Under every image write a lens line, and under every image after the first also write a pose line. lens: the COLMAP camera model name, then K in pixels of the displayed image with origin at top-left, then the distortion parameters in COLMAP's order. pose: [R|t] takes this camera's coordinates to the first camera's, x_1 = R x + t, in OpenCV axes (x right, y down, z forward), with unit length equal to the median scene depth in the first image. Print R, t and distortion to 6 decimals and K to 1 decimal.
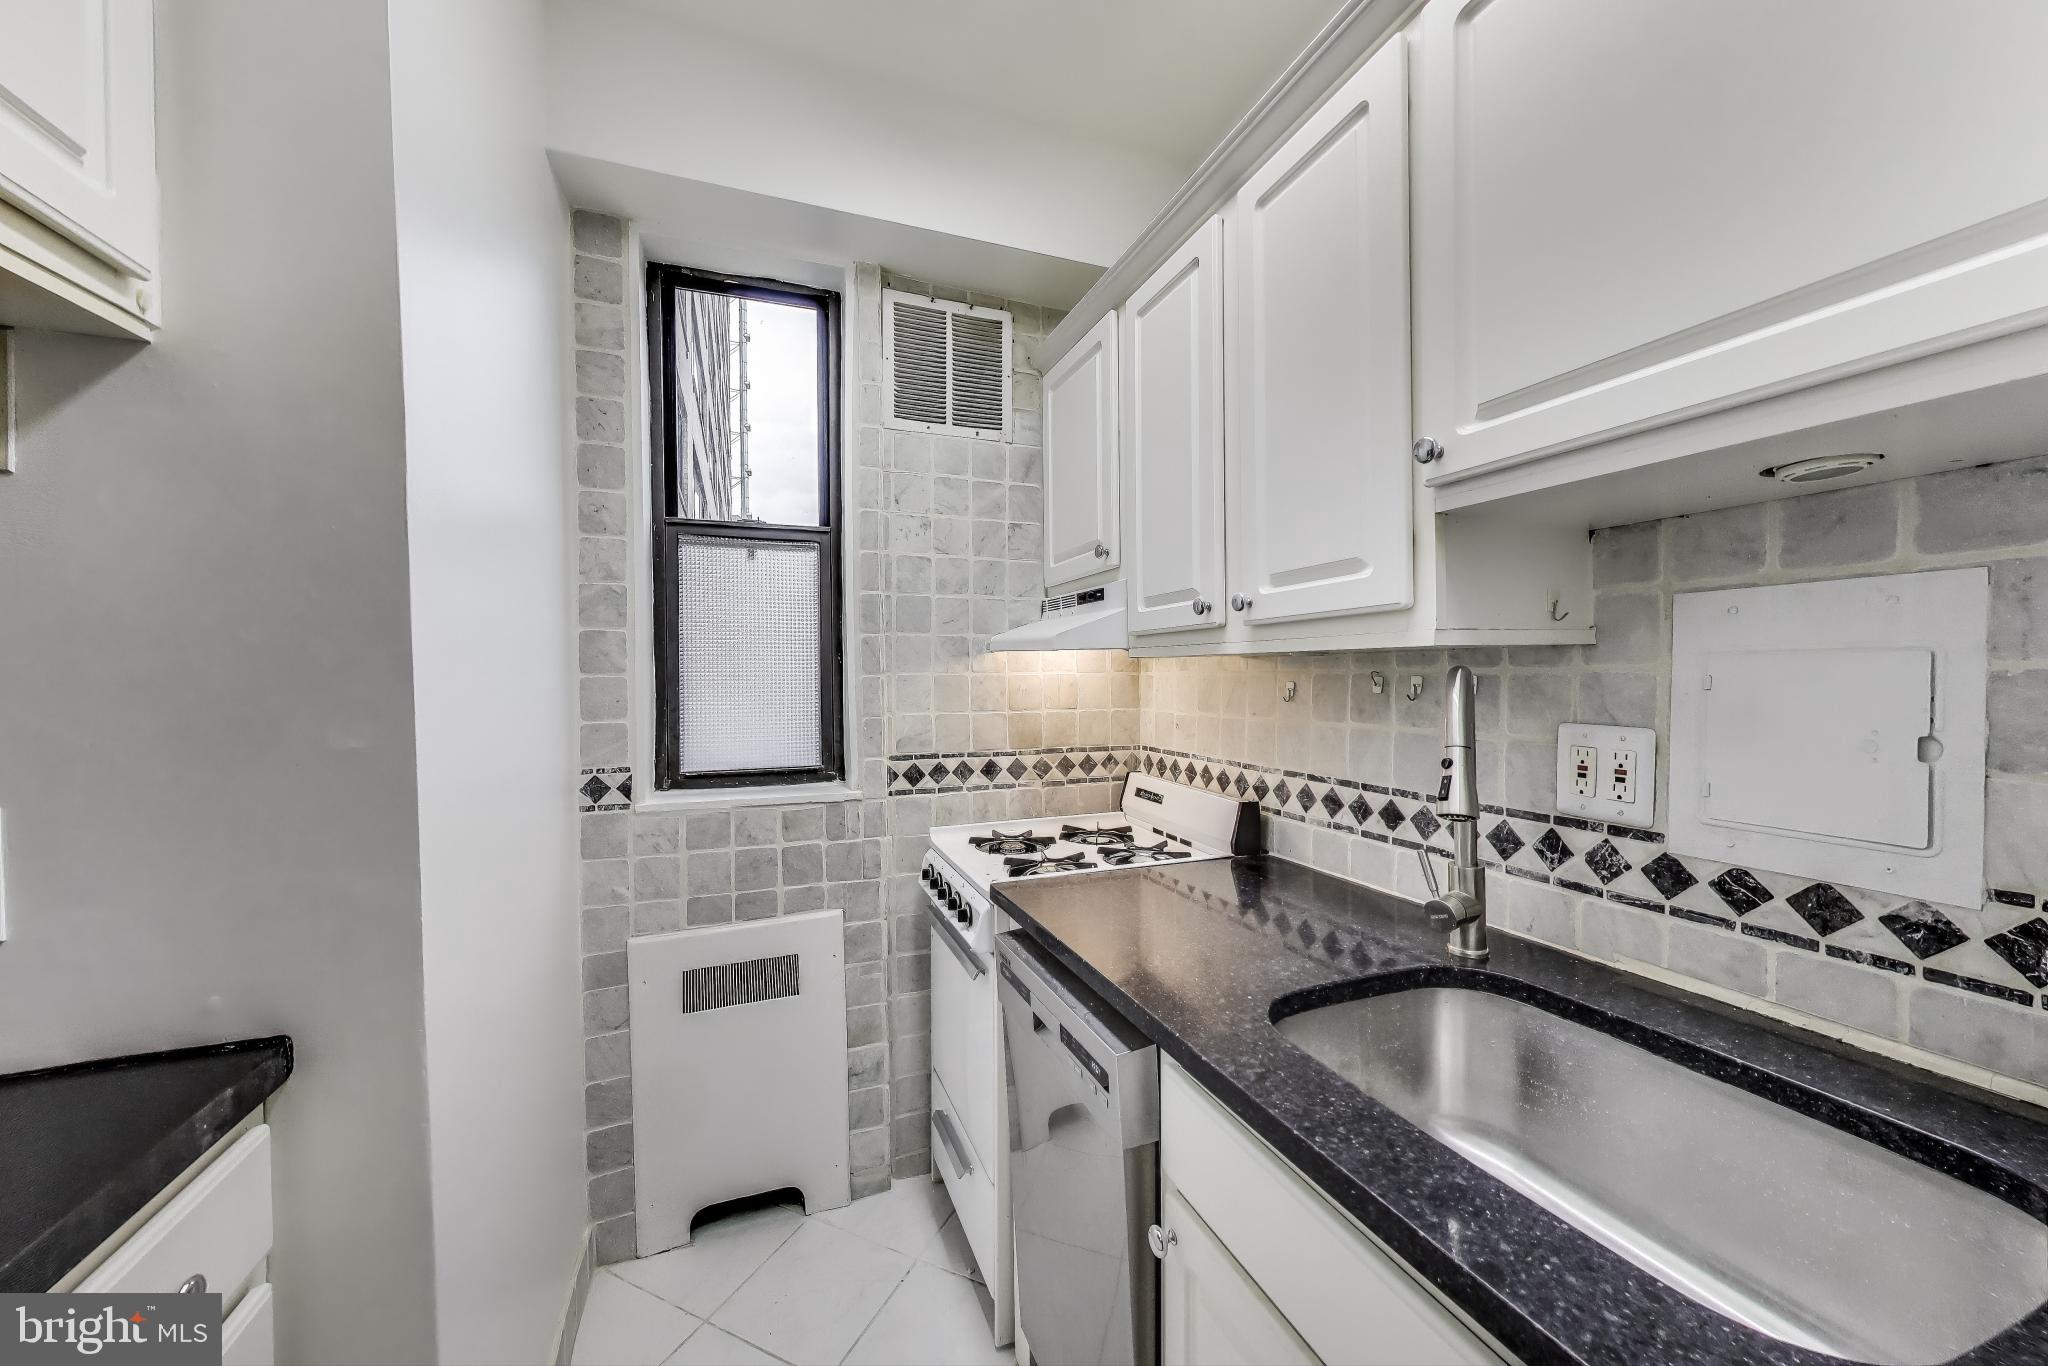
lens RADIAL K [[750.1, 0, 1020.3], [0, 750.1, 684.5], [0, 0, 1]] dist [-0.000309, -0.000063]
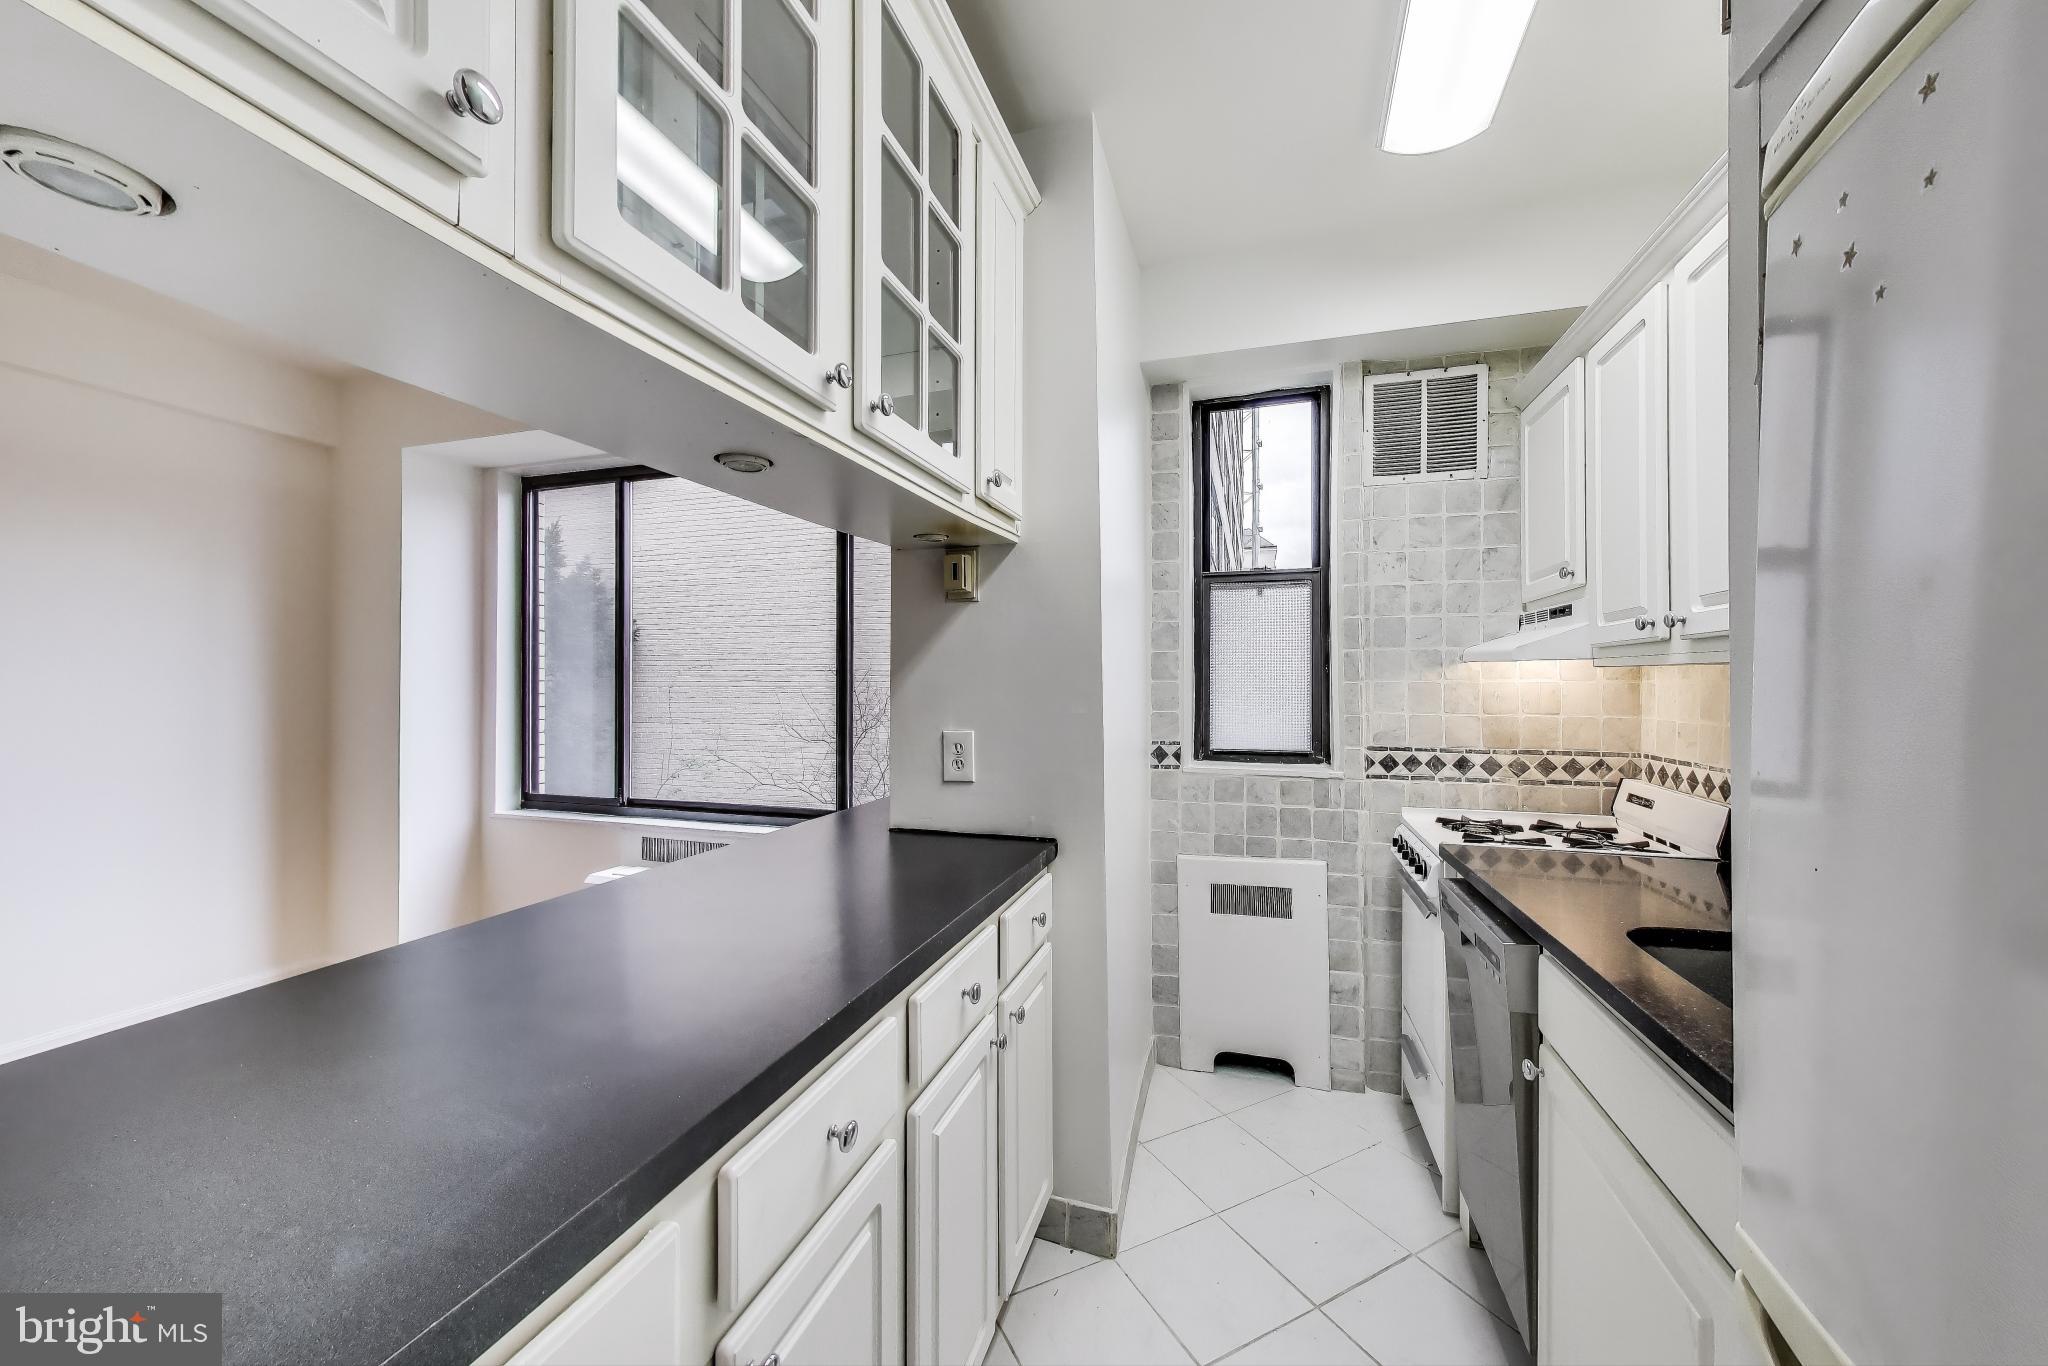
lens RADIAL K [[750.1, 0, 1032.5], [0, 750.1, 682.4], [0, 0, 1]] dist [-0.000309, -0.000063]
pose [[0.802477, 0.005109, -0.596661, 0.139983], [-0.012595, 0.999886, -0.008377, 0.006936], [0.596550, 0.014237, 0.802450, -0.384316]]
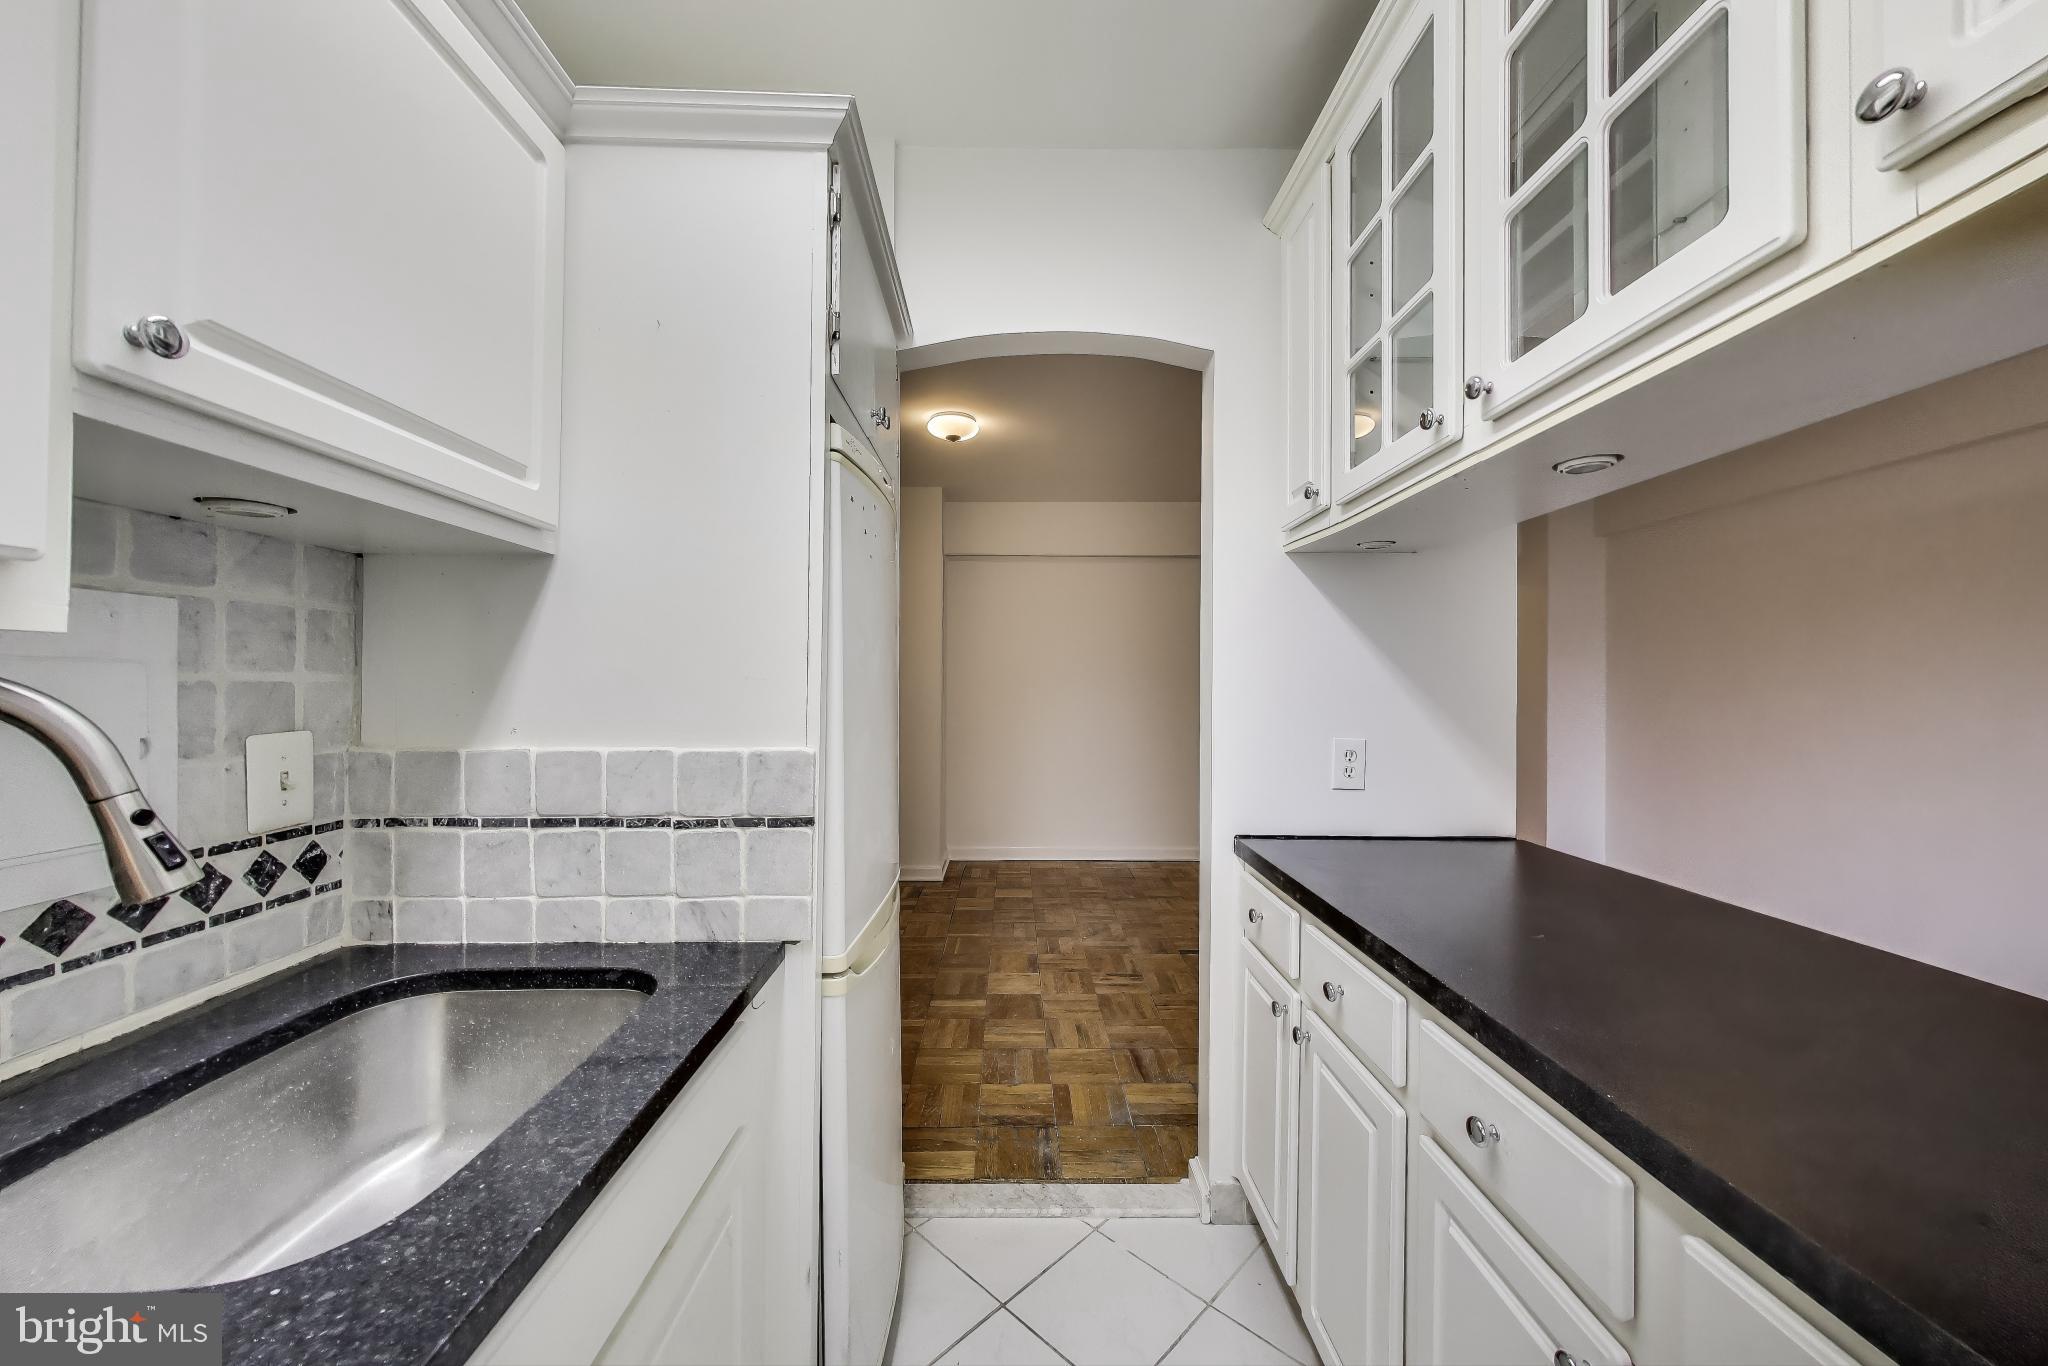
lens RADIAL K [[750.1, 0, 1022.8], [0, 750.1, 685.1], [0, 0, 1]] dist [-0.000309, -0.000063]
pose [[-0.945756, 0.022761, 0.324080, -0.385042], [0.026220, 0.999636, 0.006309, 0.015313], [-0.323819, 0.014464, -0.946009, 1.405536]]
